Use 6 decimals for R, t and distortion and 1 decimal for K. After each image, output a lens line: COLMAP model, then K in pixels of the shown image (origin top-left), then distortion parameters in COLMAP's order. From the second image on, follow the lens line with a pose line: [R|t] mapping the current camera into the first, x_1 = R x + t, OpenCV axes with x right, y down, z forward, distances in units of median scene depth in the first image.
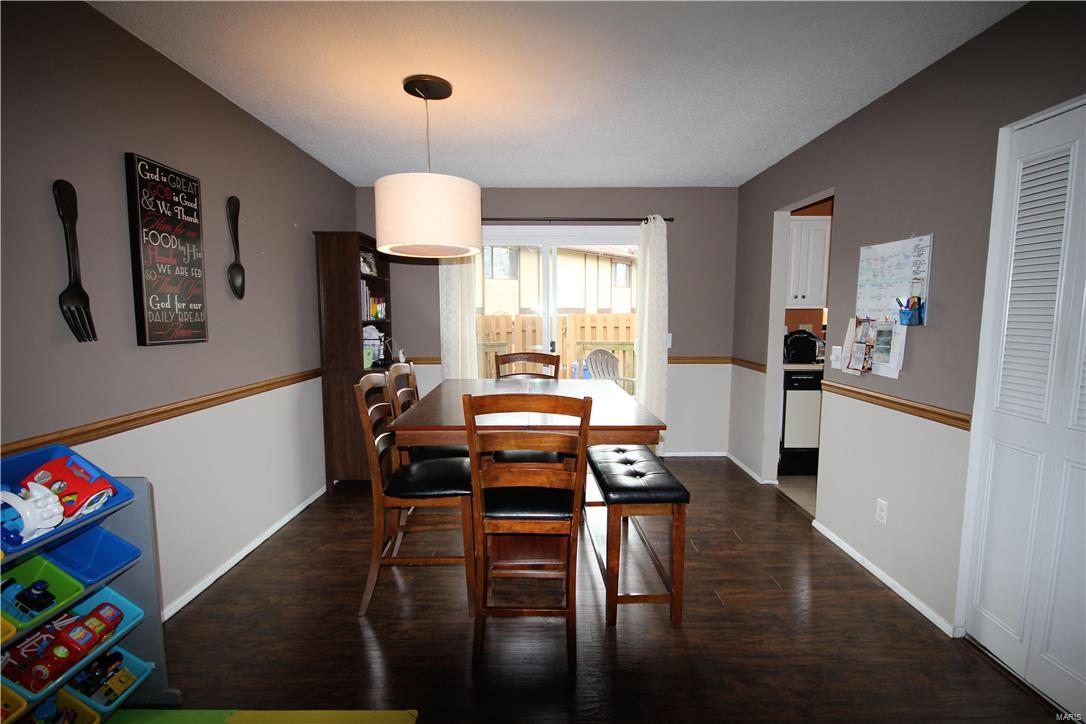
lens RADIAL K [[511.6, 0, 544.0], [0, 511.6, 367.6], [0, 0, 1]] dist [0.002727, -0.010762]
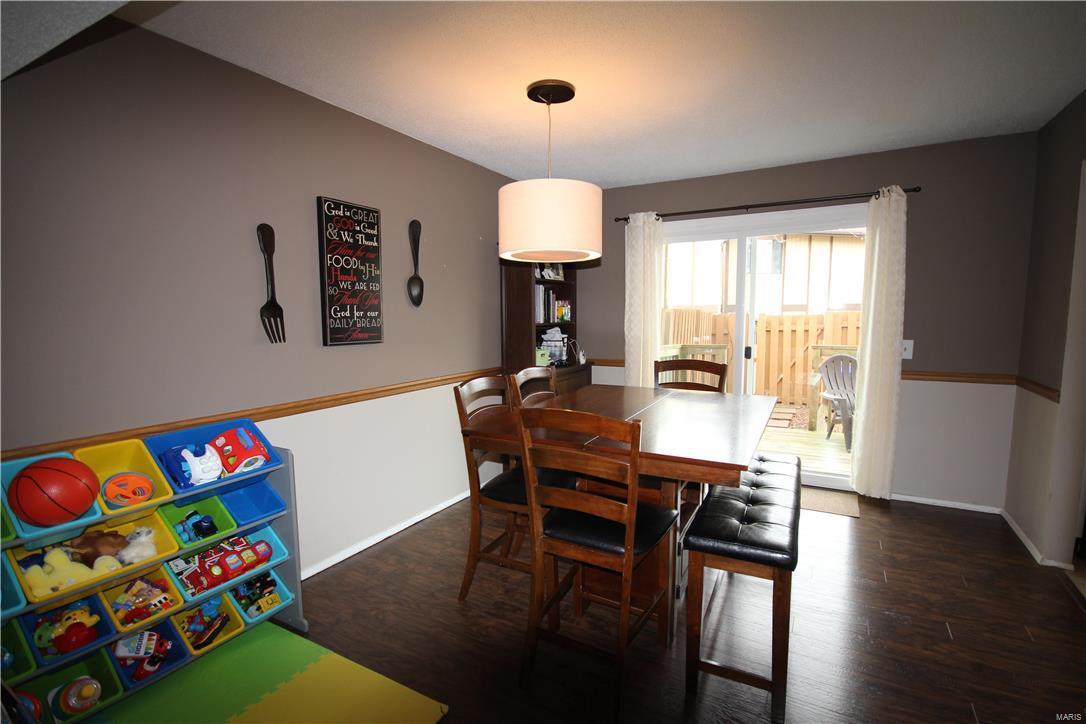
lens RADIAL K [[511.6, 0, 544.0], [0, 511.6, 367.6], [0, 0, 1]] dist [0.002727, -0.010762]
pose [[0.866378, 0.045654, -0.497298, 0.298450], [-0.042599, 0.998939, 0.017493, -0.031419], [0.497569, 0.006029, 0.867403, 0.142546]]
